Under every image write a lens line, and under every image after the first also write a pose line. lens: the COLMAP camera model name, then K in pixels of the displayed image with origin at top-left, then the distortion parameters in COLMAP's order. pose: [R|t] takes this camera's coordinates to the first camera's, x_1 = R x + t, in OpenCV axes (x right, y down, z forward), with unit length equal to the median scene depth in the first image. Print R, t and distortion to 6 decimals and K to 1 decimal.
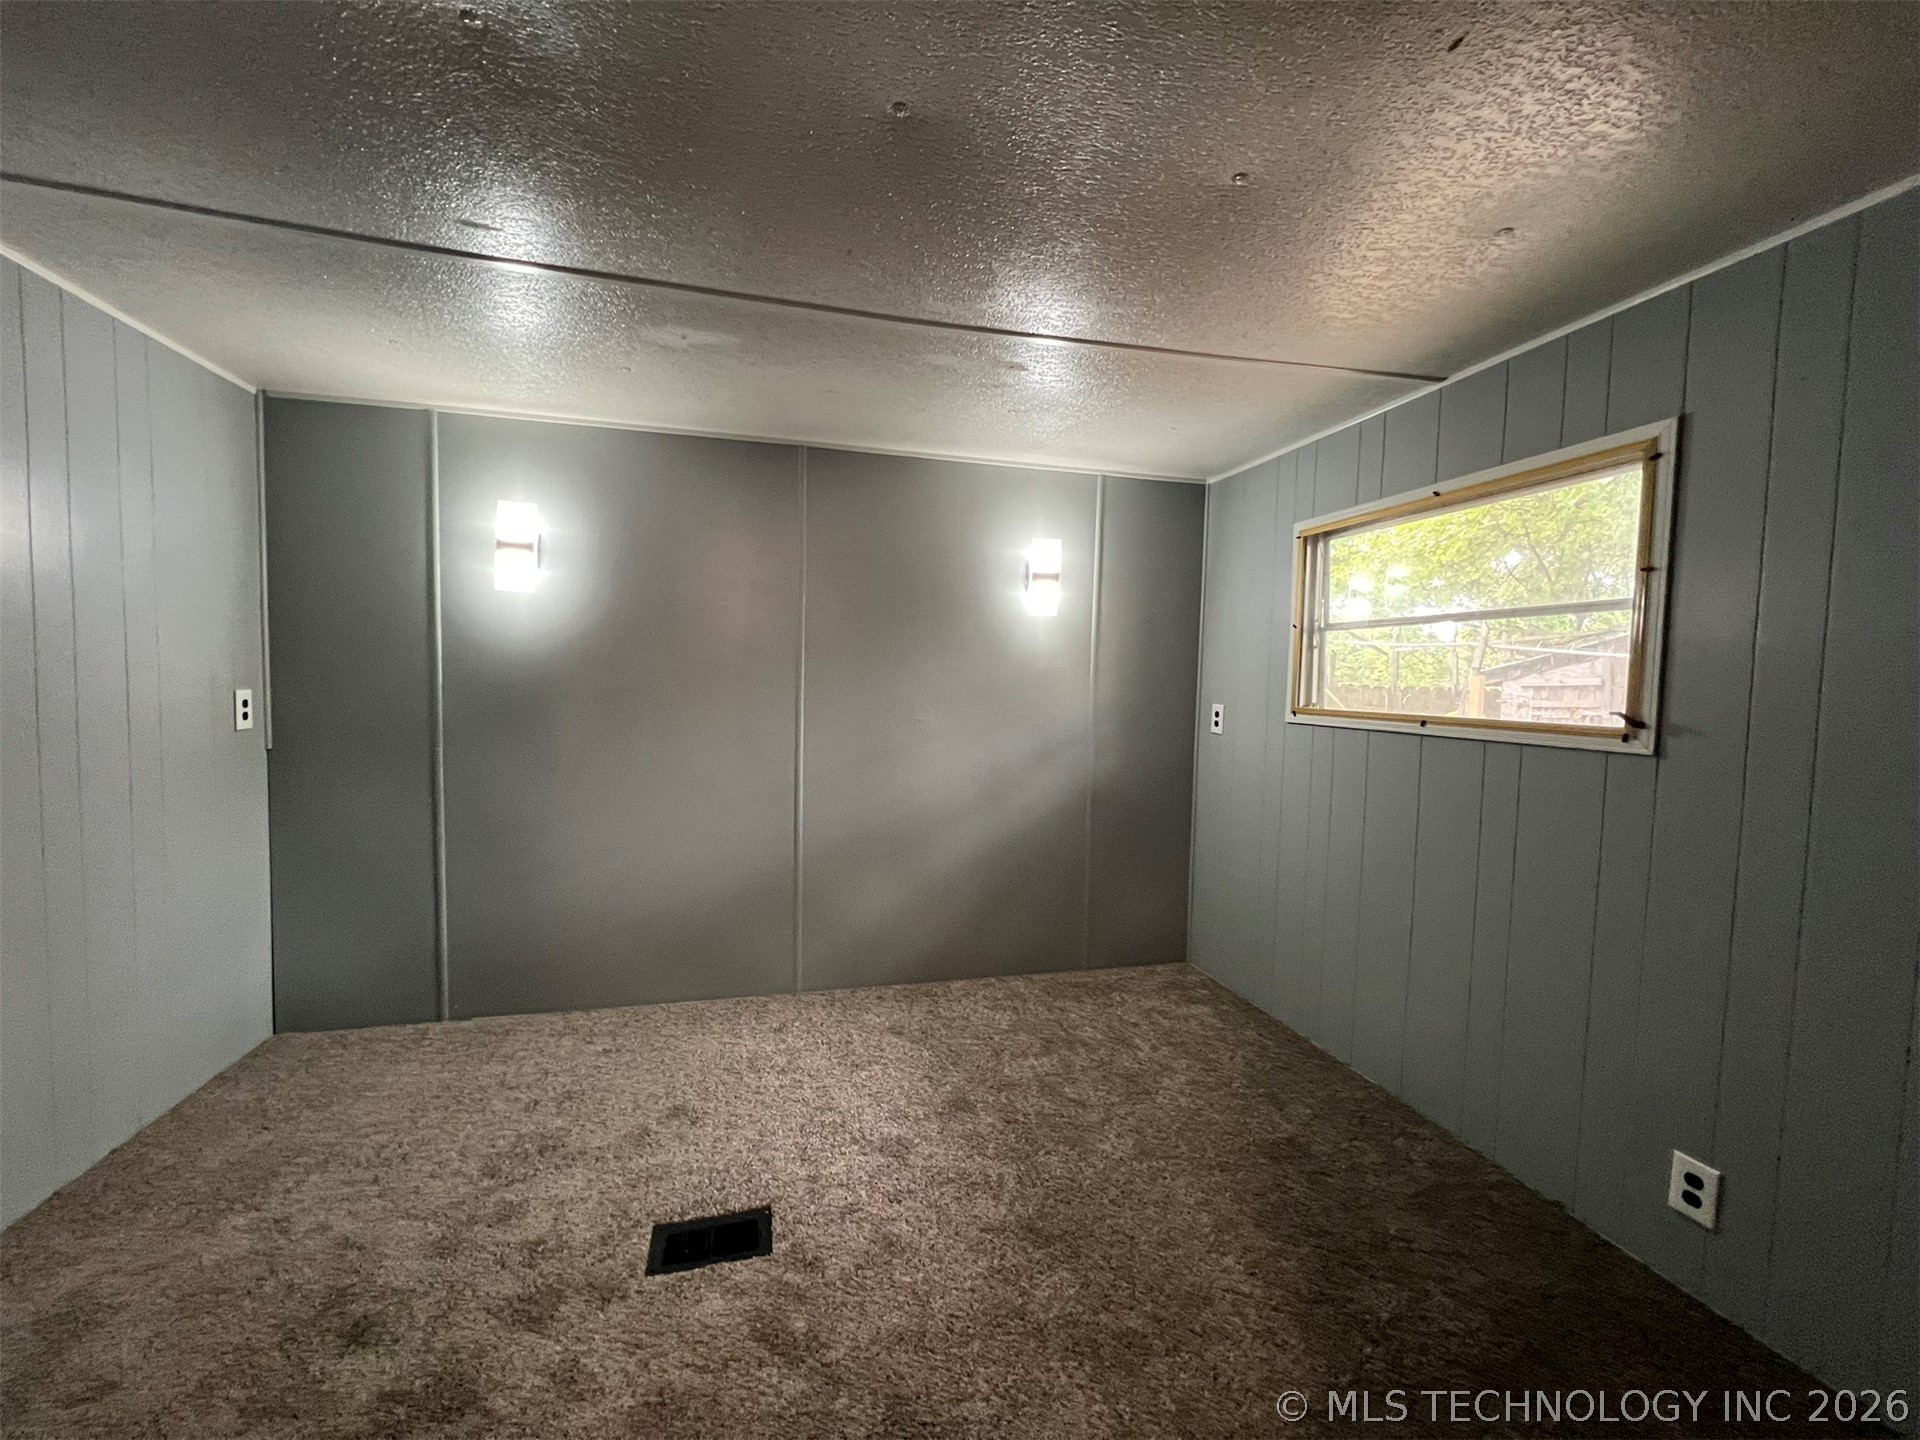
lens RADIAL K [[769.8, 0, 959.2], [0, 769.8, 723.3], [0, 0, 1]] dist [-0.003955, 0.001406]
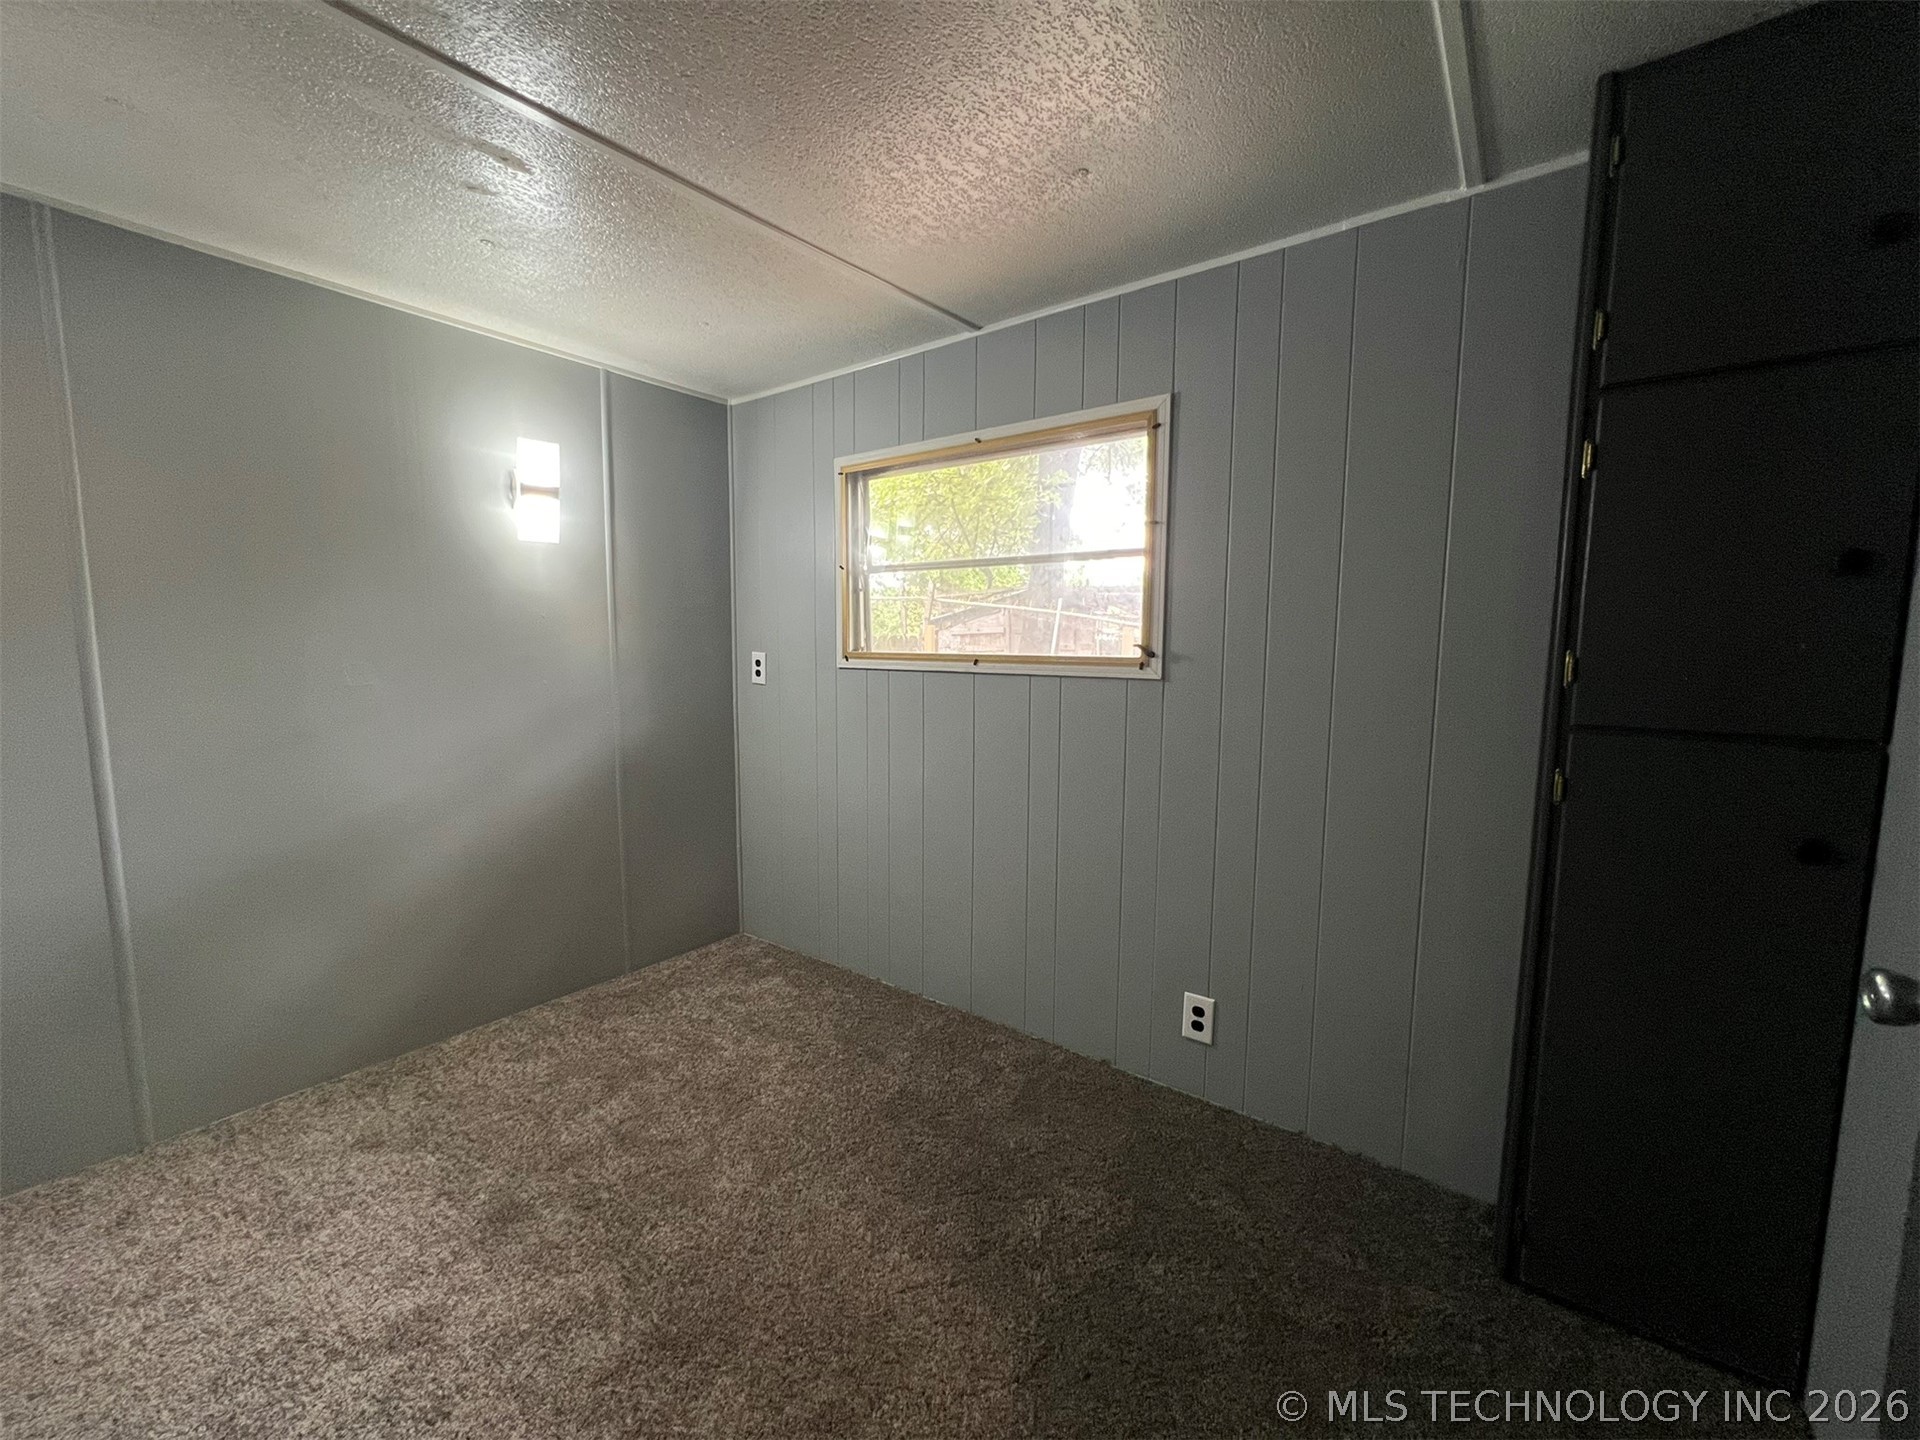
lens RADIAL K [[769.8, 0, 959.2], [0, 769.8, 723.3], [0, 0, 1]] dist [-0.003955, 0.001406]
pose [[0.783746, -0.083191, 0.615485, -0.065879], [0.046871, 0.996085, 0.074949, 0.003311], [-0.619311, -0.029892, 0.784577, 0.170505]]
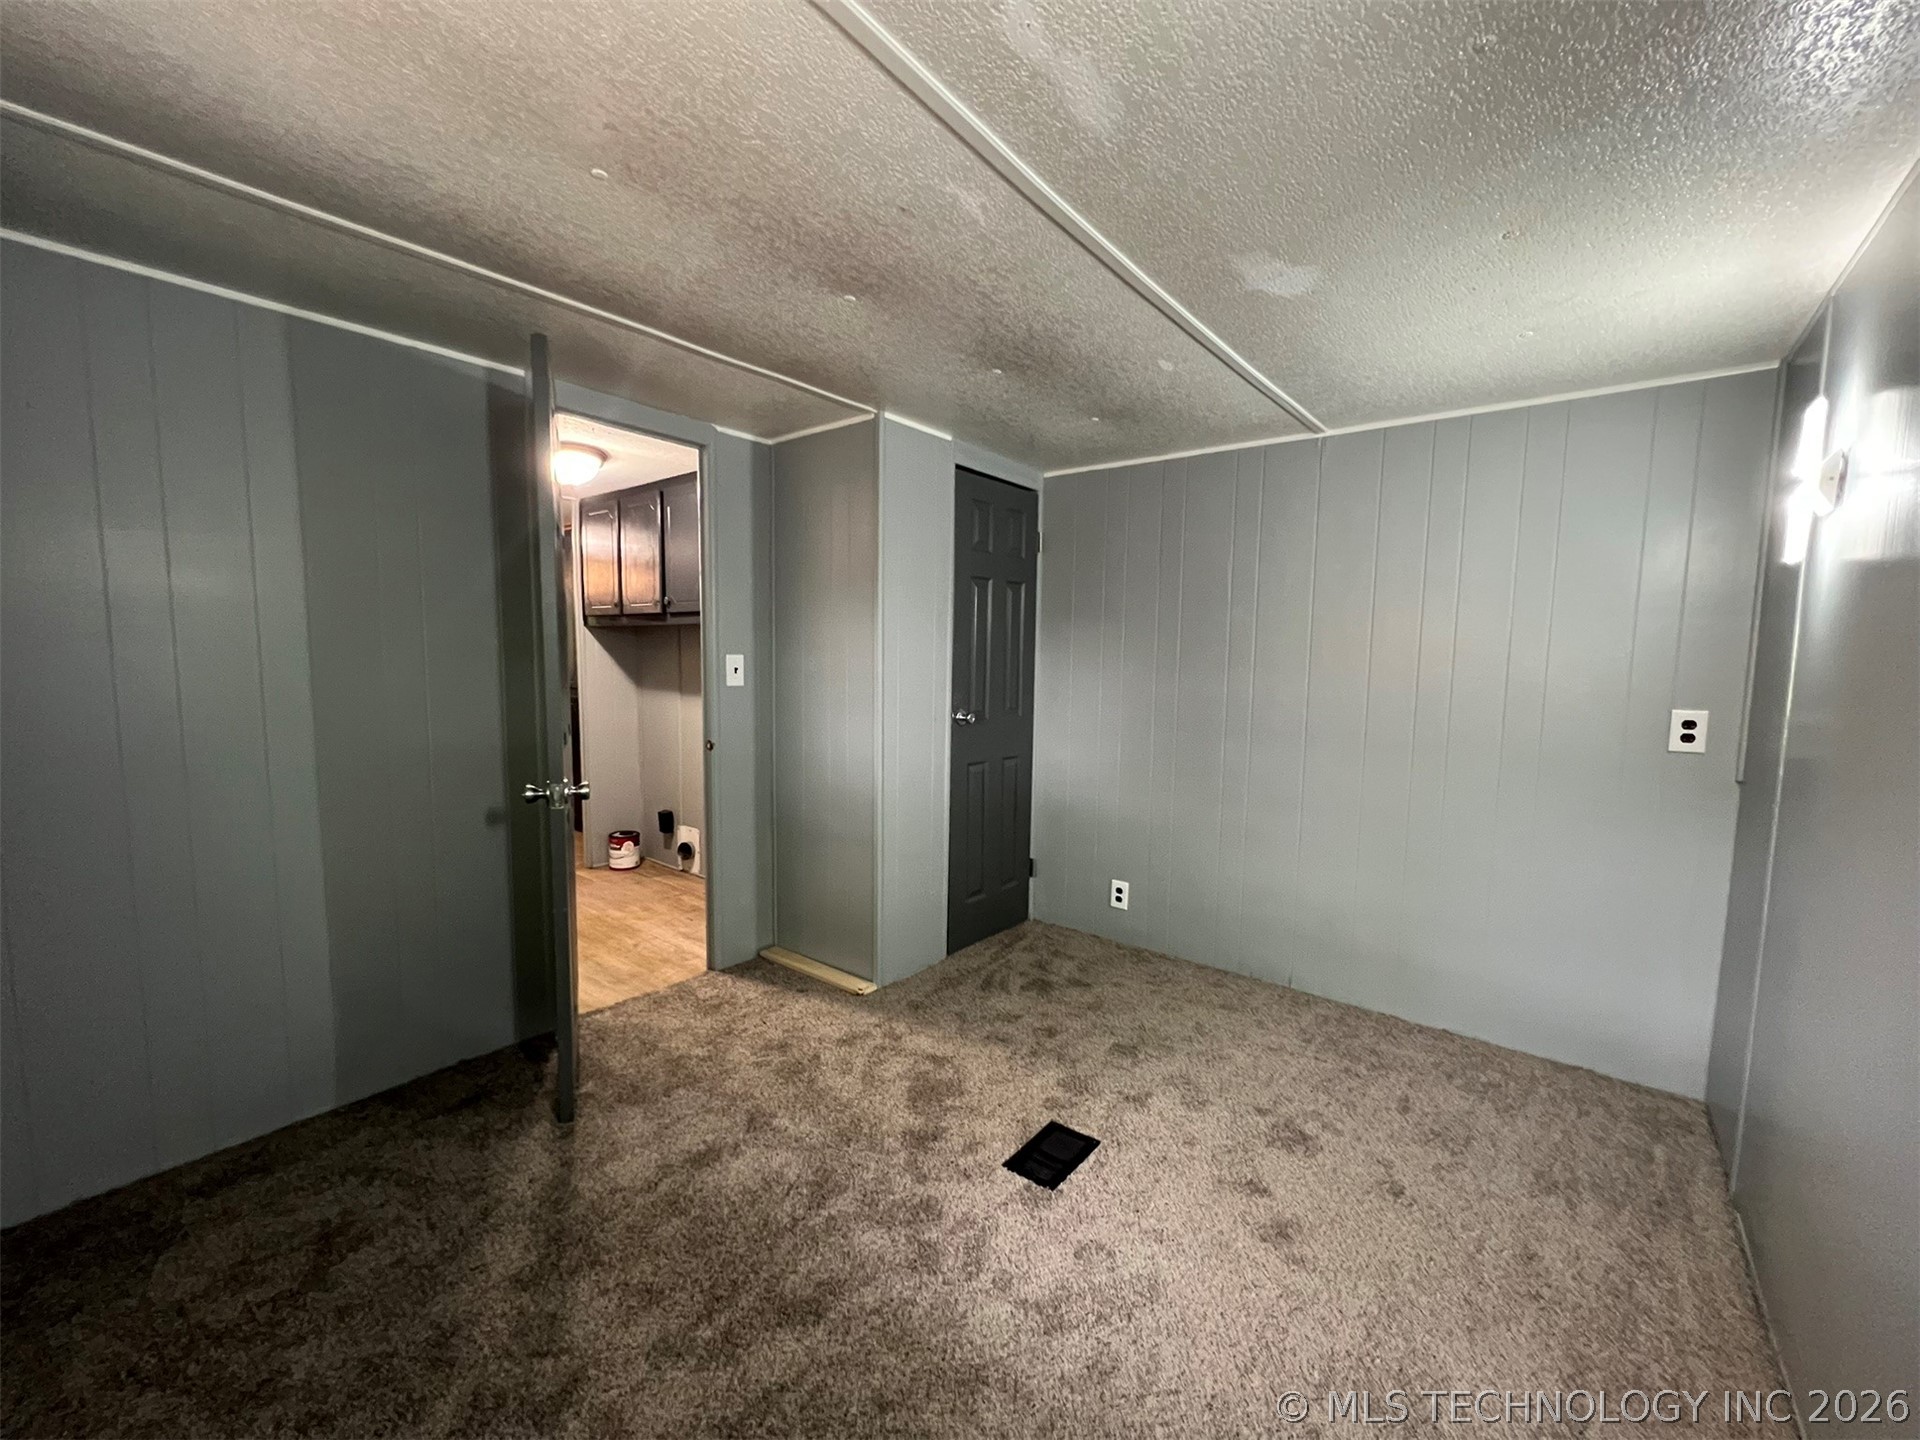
lens RADIAL K [[769.8, 0, 959.2], [0, 769.8, 723.3], [0, 0, 1]] dist [-0.003955, 0.001406]
pose [[-0.803608, 0.017882, -0.594890, 0.326763], [-0.067941, 0.990258, 0.121545, -0.078477], [0.591268, 0.138092, -0.794565, 1.194403]]
